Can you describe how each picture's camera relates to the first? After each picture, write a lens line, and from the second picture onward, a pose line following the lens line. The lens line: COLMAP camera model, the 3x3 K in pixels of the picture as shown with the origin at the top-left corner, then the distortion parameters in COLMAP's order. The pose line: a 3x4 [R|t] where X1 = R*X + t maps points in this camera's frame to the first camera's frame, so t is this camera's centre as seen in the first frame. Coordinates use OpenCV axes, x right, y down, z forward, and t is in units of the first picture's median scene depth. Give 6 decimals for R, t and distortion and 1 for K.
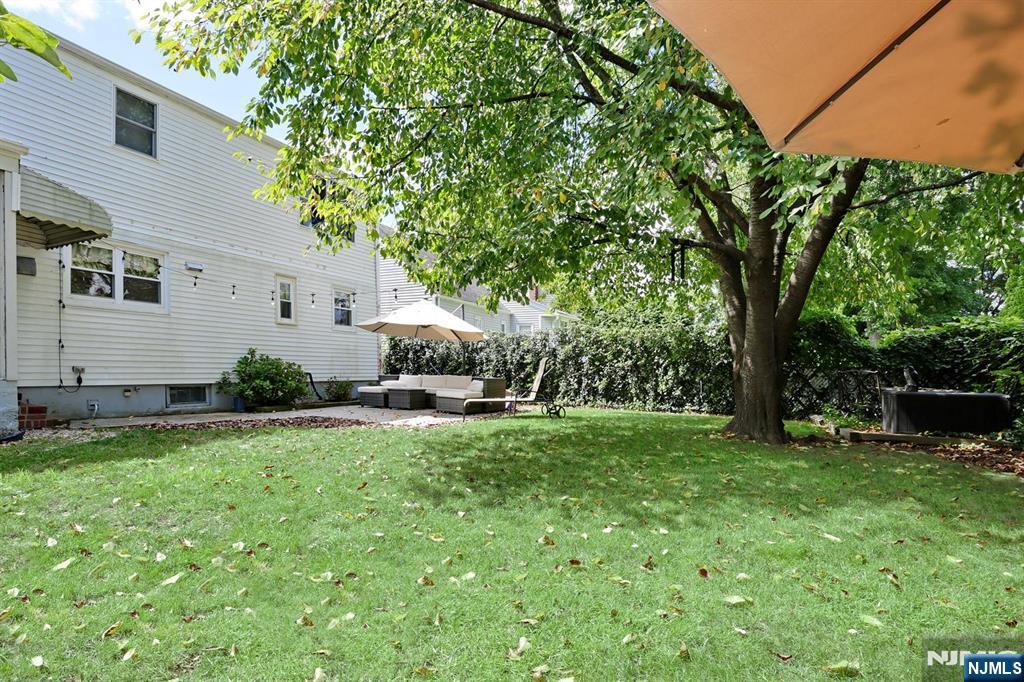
lens RADIAL K [[526.1, 0, 515.3], [0, 526.1, 340.8], [0, 0, 1]] dist [-0.028460, 0.003143]
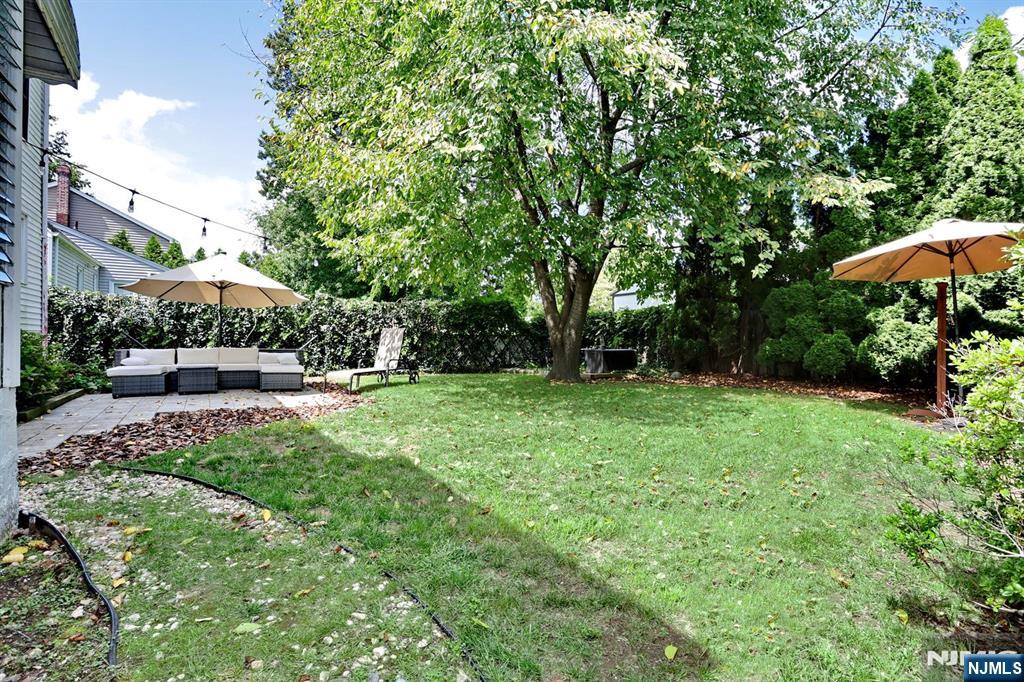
lens RADIAL K [[526.1, 0, 509.0], [0, 526.1, 339.1], [0, 0, 1]] dist [-0.028460, 0.003143]
pose [[0.548138, -0.011926, 0.836303, -0.617486], [-0.036170, 0.998625, 0.037947, 0.006254], [-0.835606, -0.051049, 0.546953, 0.201900]]
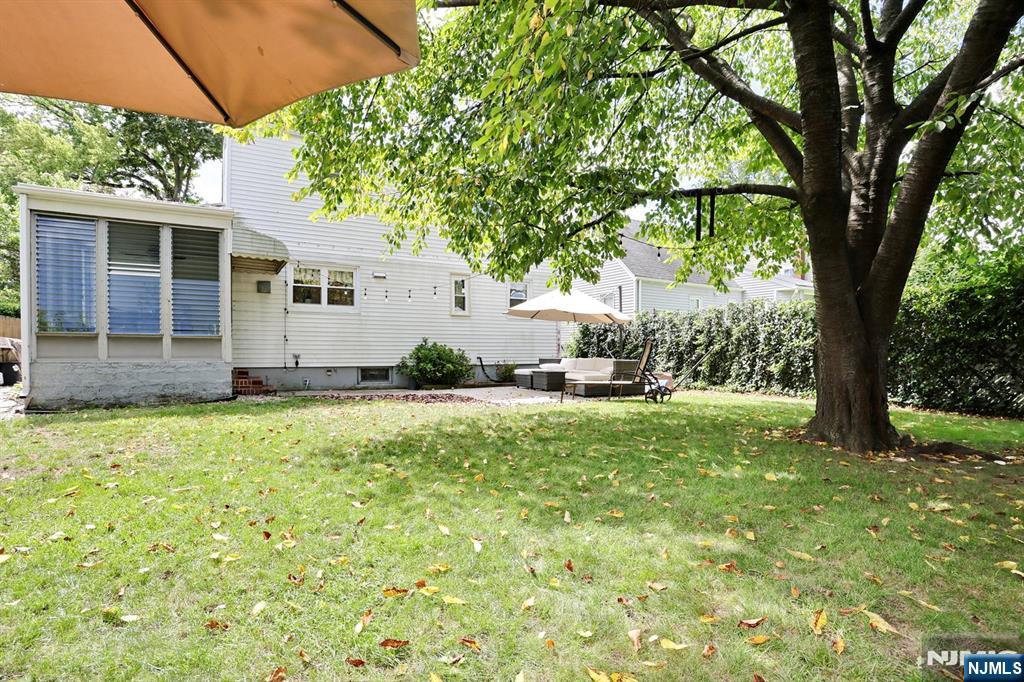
lens RADIAL K [[526.1, 0, 518.8], [0, 526.1, 345.4], [0, 0, 1]] dist [-0.028460, 0.003143]
pose [[0.827972, -0.021273, -0.560366, 0.343348], [0.041931, 0.998831, 0.024038, 0.012369], [0.559200, -0.043399, 0.827896, 0.100033]]
